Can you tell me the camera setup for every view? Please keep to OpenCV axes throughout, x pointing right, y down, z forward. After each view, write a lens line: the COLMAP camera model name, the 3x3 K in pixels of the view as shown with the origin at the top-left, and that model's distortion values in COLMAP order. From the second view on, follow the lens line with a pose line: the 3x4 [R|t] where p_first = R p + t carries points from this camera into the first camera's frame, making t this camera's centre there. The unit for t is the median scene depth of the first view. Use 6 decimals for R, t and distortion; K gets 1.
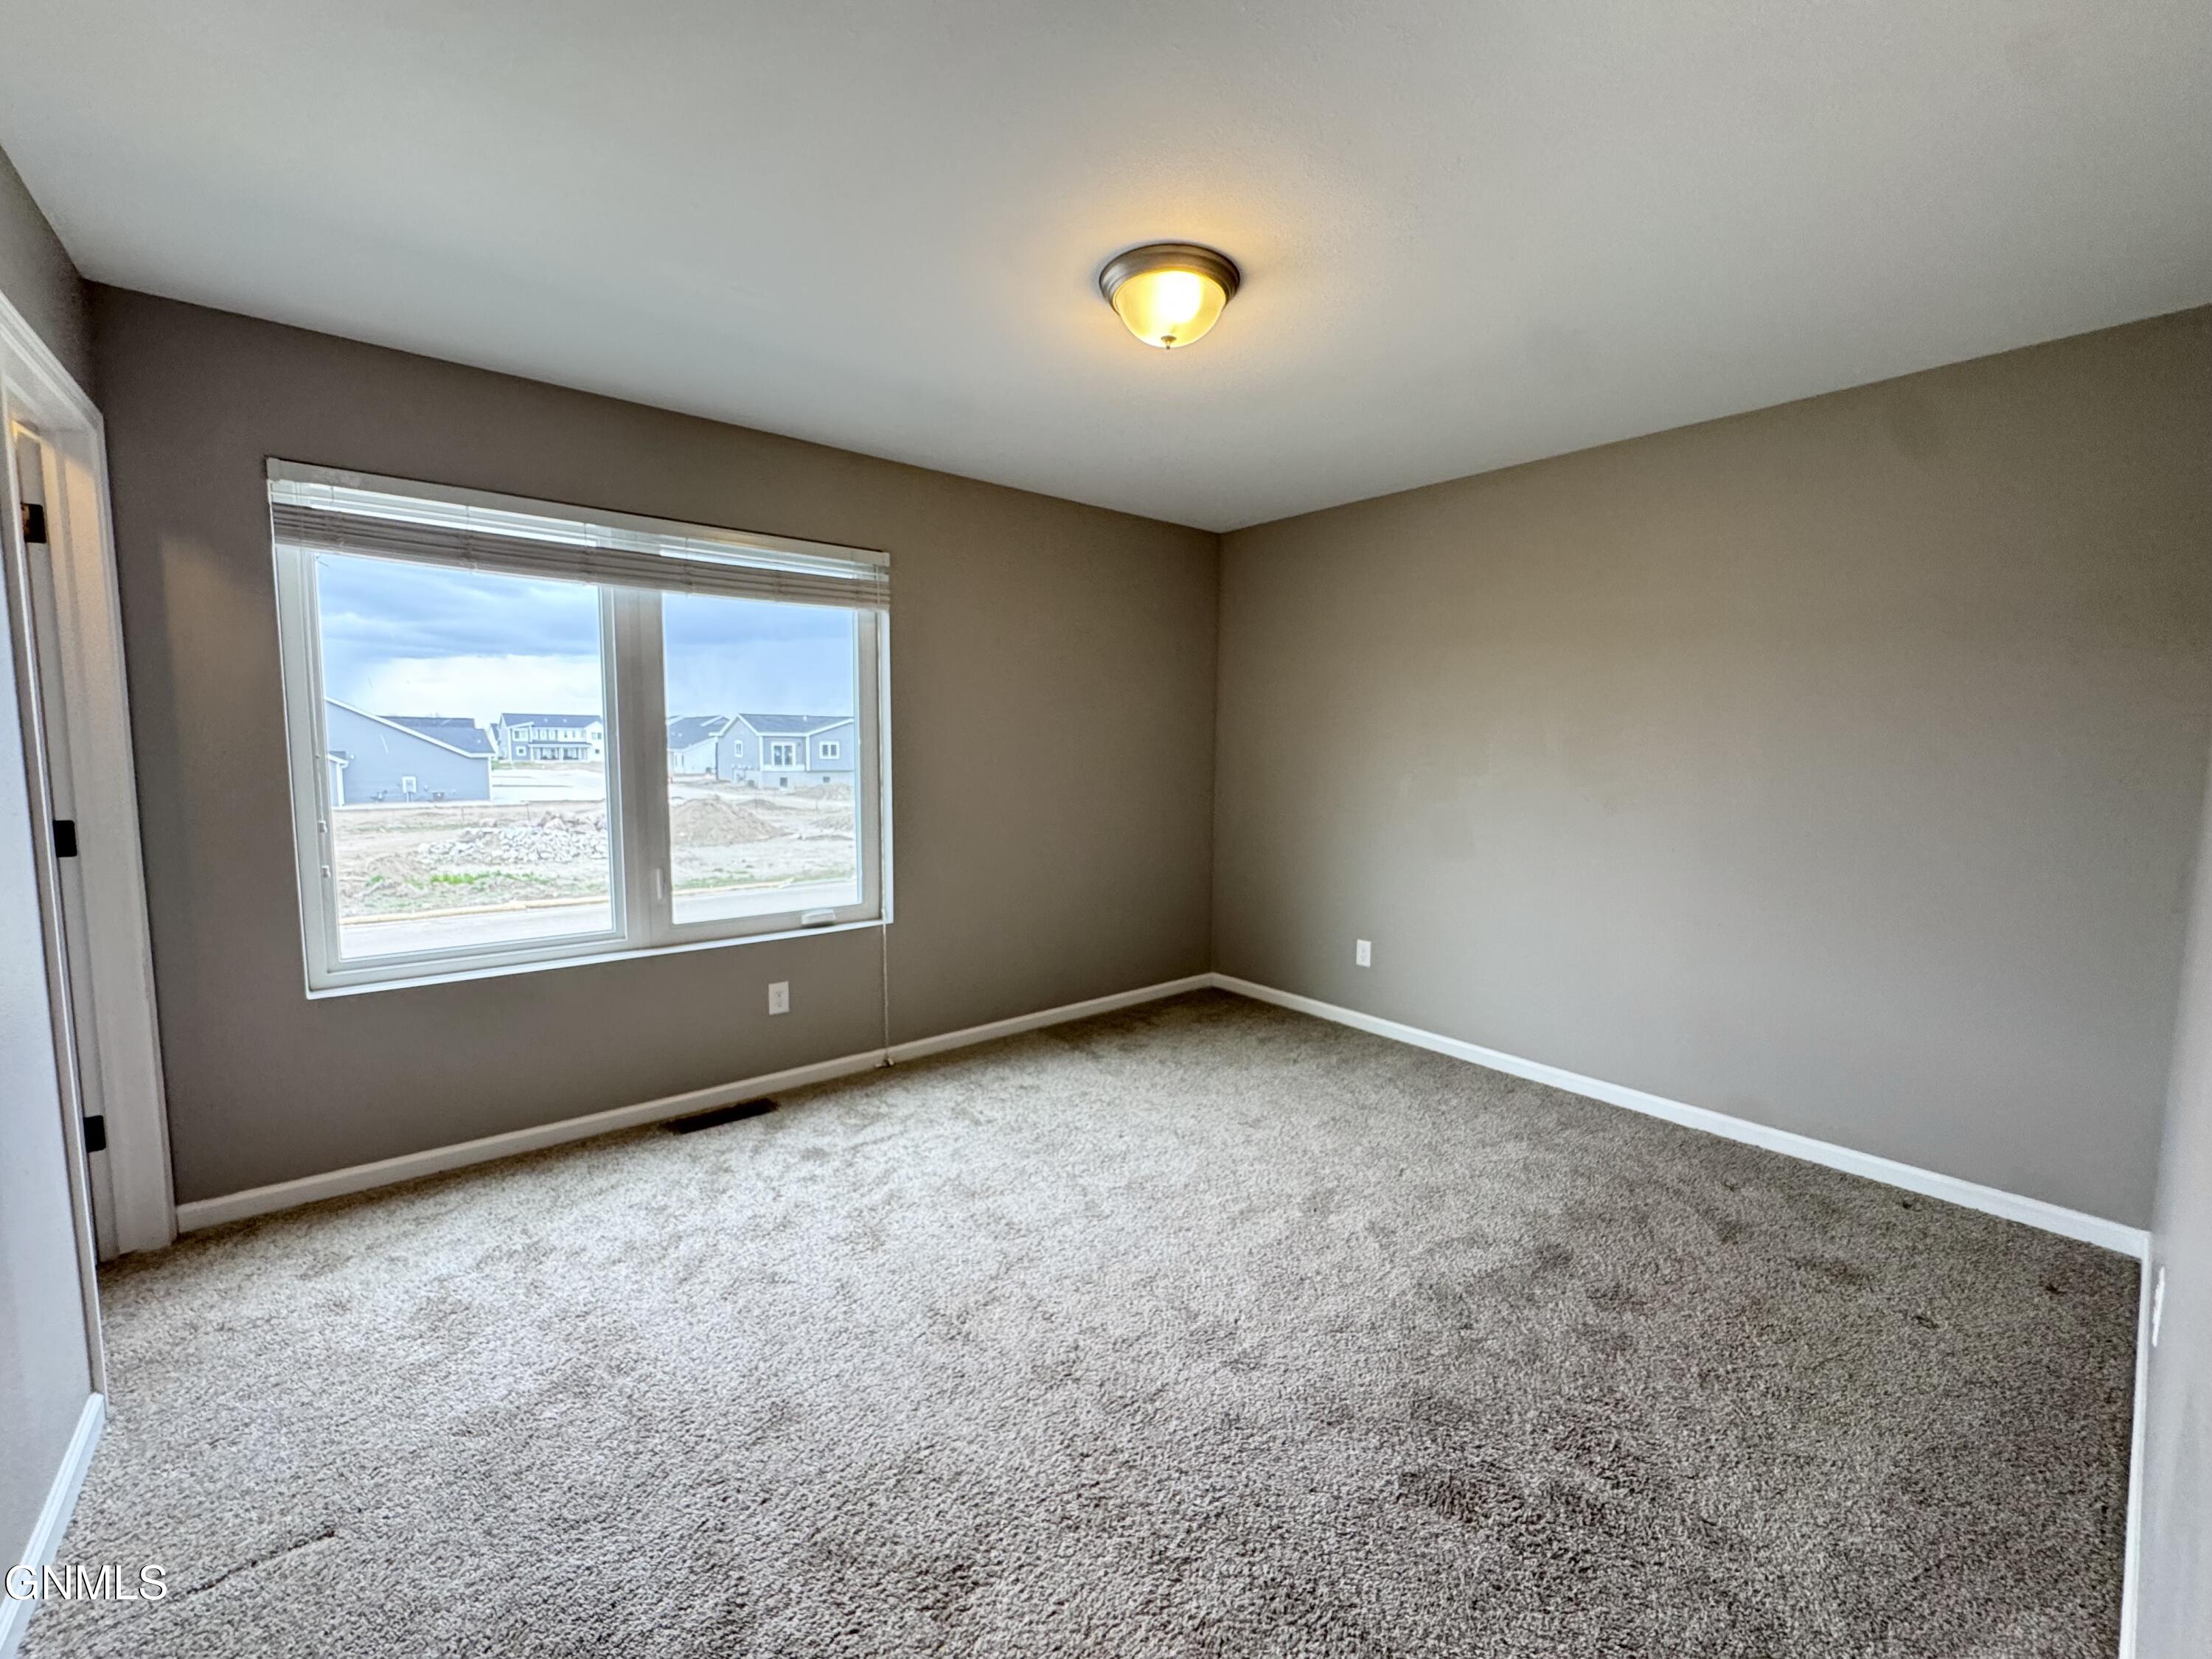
lens RADIAL K [[884.4, 0, 1110.3], [0, 884.4, 832.0], [0, 0, 1]] dist [-0.003657, 0.000794]
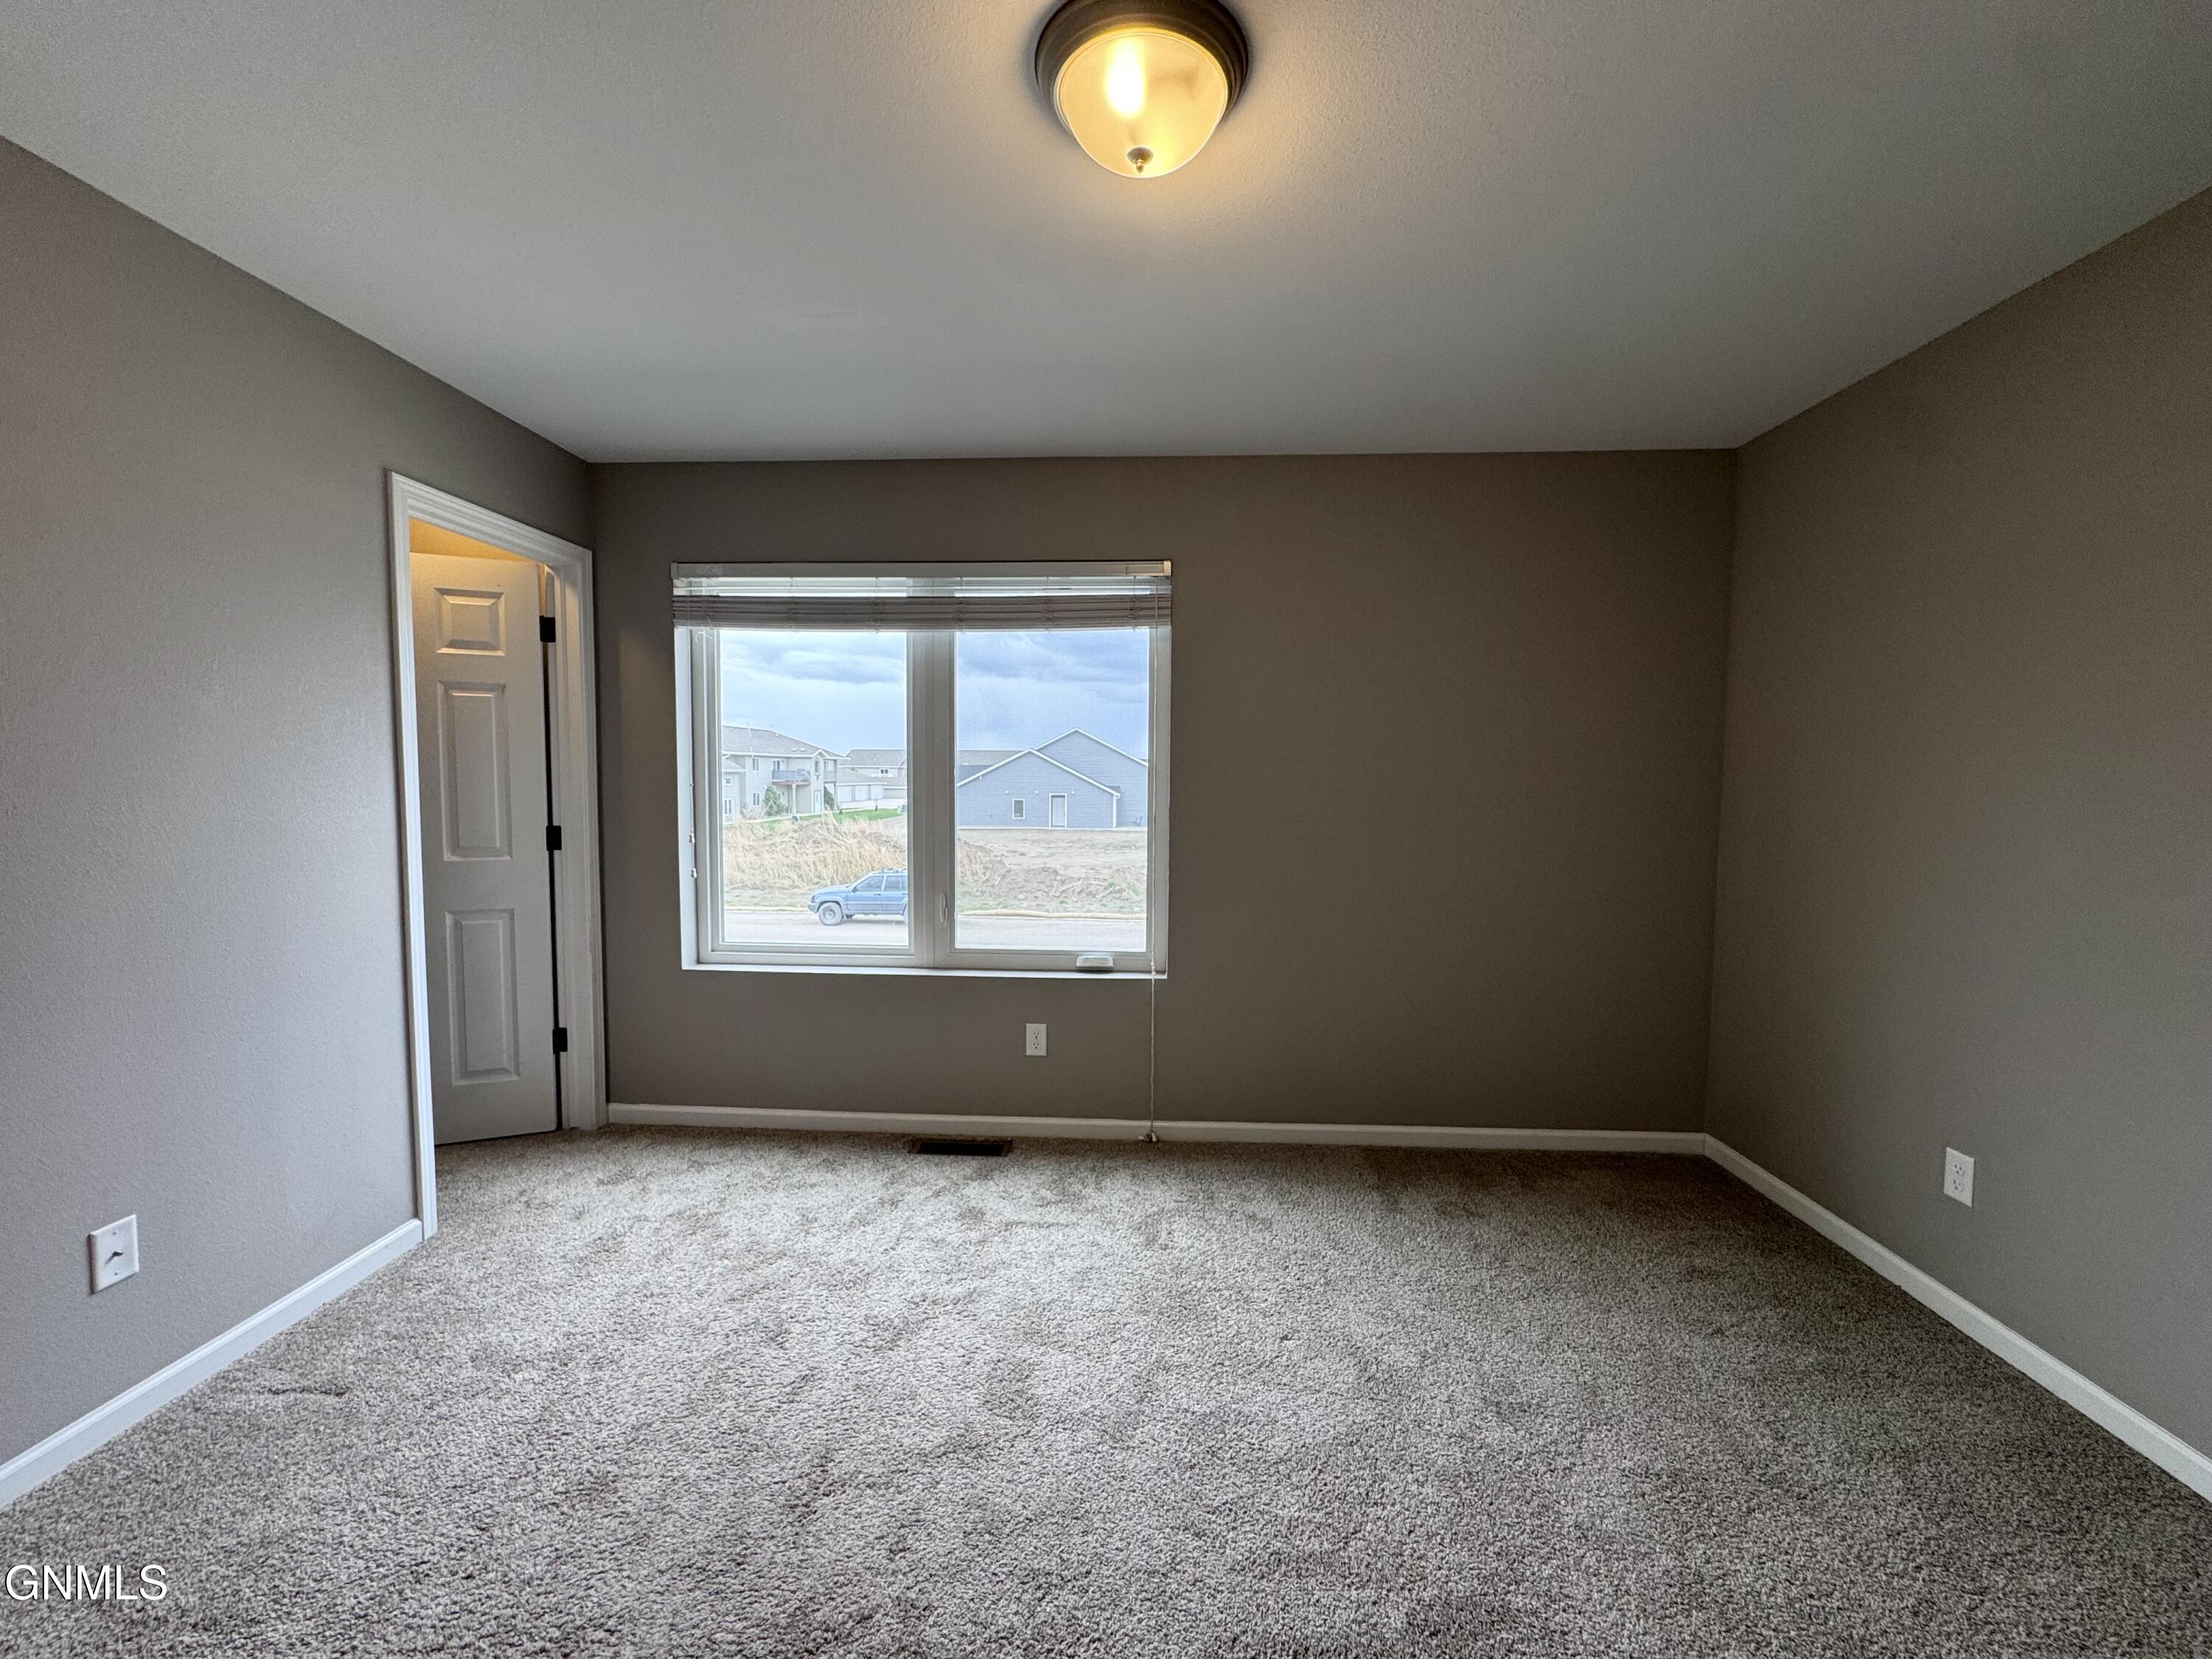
lens RADIAL K [[884.4, 0, 1113.5], [0, 884.4, 833.8], [0, 0, 1]] dist [-0.003657, 0.000794]
pose [[0.734964, 0.040921, -0.676871, 0.368755], [-0.068330, 0.997566, -0.013886, -0.030915], [0.674655, 0.056456, 0.735971, 0.380642]]
